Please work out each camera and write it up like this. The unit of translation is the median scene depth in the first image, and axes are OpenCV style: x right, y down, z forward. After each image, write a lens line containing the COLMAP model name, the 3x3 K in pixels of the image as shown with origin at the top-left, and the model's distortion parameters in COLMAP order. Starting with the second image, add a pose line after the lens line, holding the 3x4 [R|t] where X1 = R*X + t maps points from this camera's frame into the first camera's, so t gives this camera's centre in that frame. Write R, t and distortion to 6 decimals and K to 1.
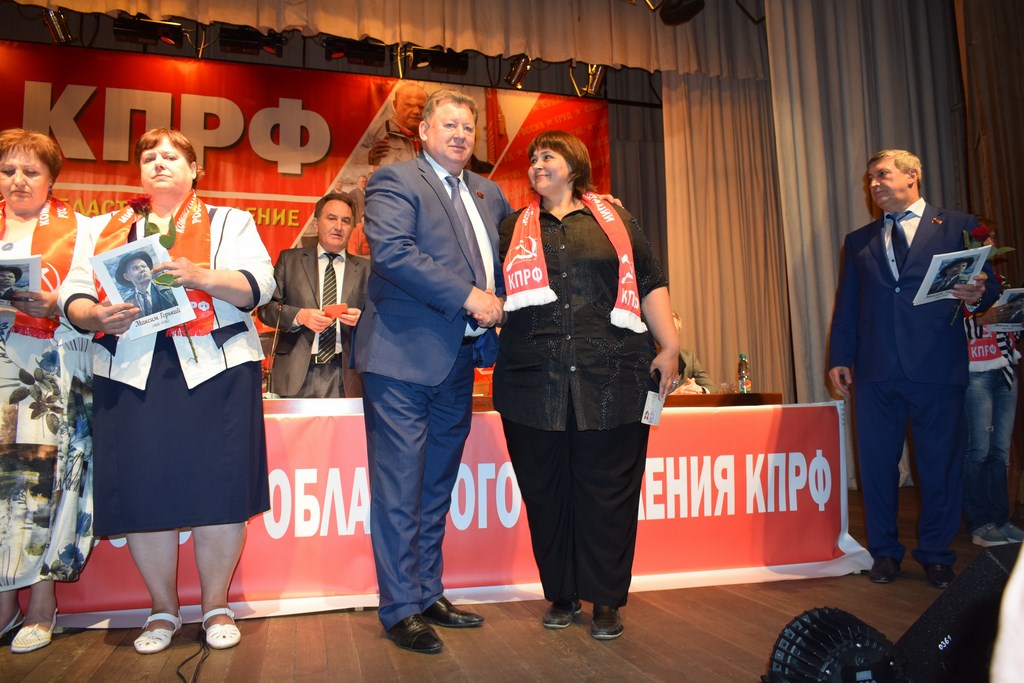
lens RADIAL K [[767.3, 0, 514.2], [0, 767.3, 340.5], [0, 0, 1]] dist [-0.022029, 0.008921]
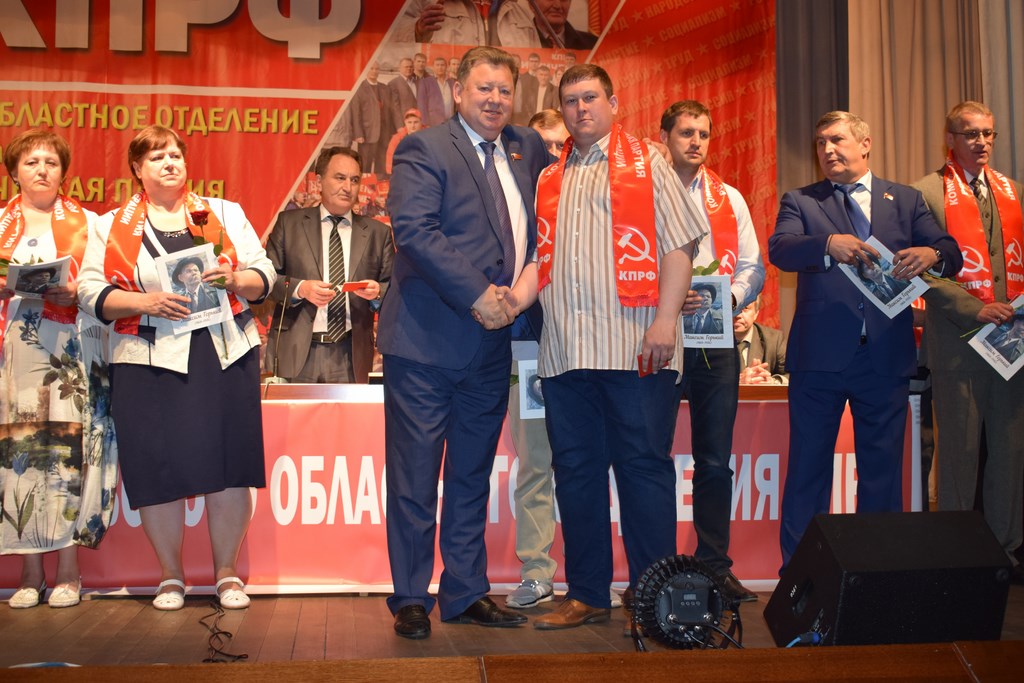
lens RADIAL K [[1358.1, 0, 504.9], [0, 1358.1, 351.1], [0, 0, 1]] dist [-0.021060, 0.000000]
pose [[0.989411, 0.012298, -0.144616, 0.075757], [-0.004008, 0.998339, 0.057474, -0.022799], [0.145083, -0.056286, 0.987817, -0.229913]]
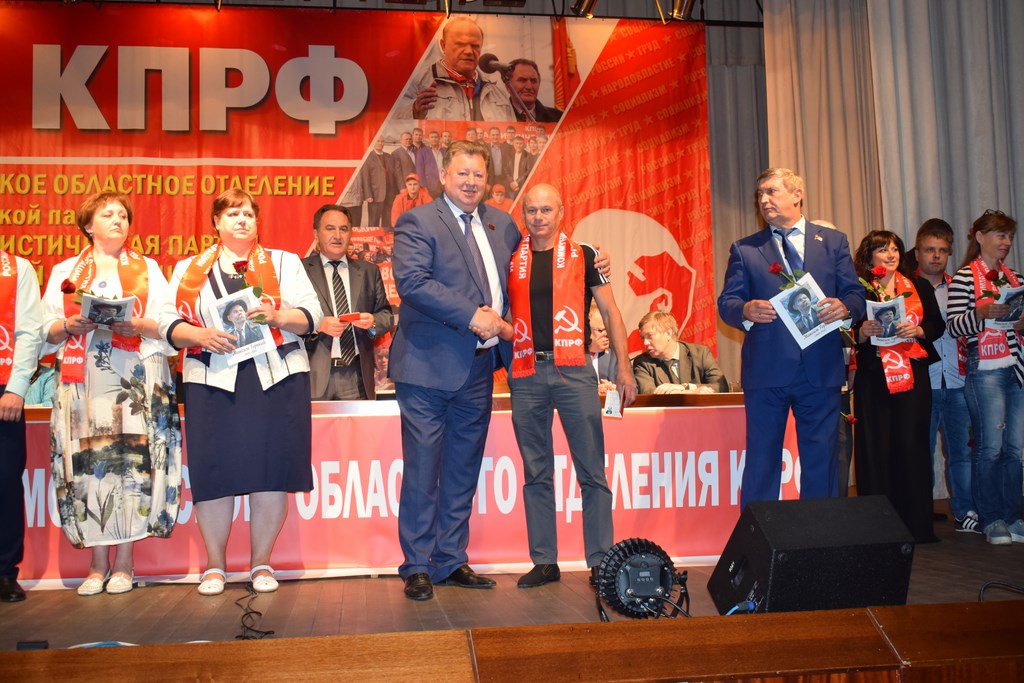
lens RADIAL K [[1101.7, 0, 504.8], [0, 1101.7, 359.3], [0, 0, 1]] dist [-0.017419, 0.000000]
pose [[0.990644, -0.010600, -0.136057, 0.077451], [0.017239, 0.998713, 0.047707, -0.021987], [0.135376, -0.049607, 0.989552, -0.215510]]
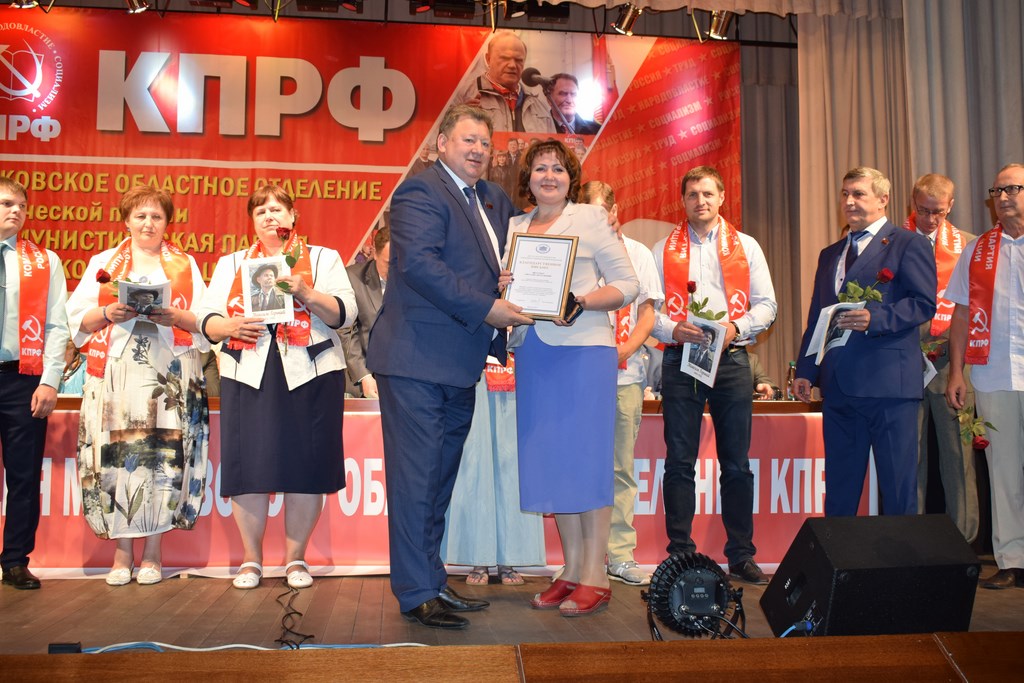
lens RADIAL K [[1023.9, 0, 509.5], [0, 1023.9, 356.2], [0, 0, 1]] dist [-0.022072, 0.000000]
pose [[0.987395, 0.014753, -0.157589, 0.062981], [-0.007833, 0.998981, 0.044440, -0.021175], [0.158085, -0.042645, 0.986504, -0.178276]]
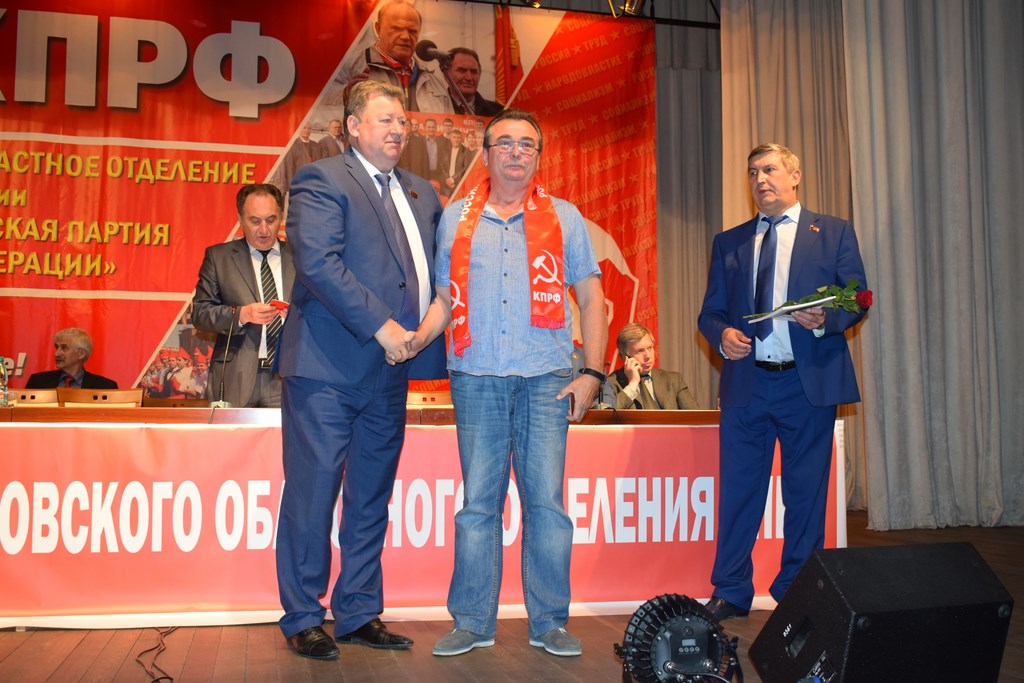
lens RADIAL K [[1101.7, 0, 502.2], [0, 1101.7, 348.6], [0, 0, 1]] dist [-0.017419, 0.000000]
pose [[0.998503, 0.015629, -0.052422, 0.037642], [-0.014222, 0.999532, 0.027101, -0.014746], [0.052821, -0.026315, 0.998257, -0.131147]]
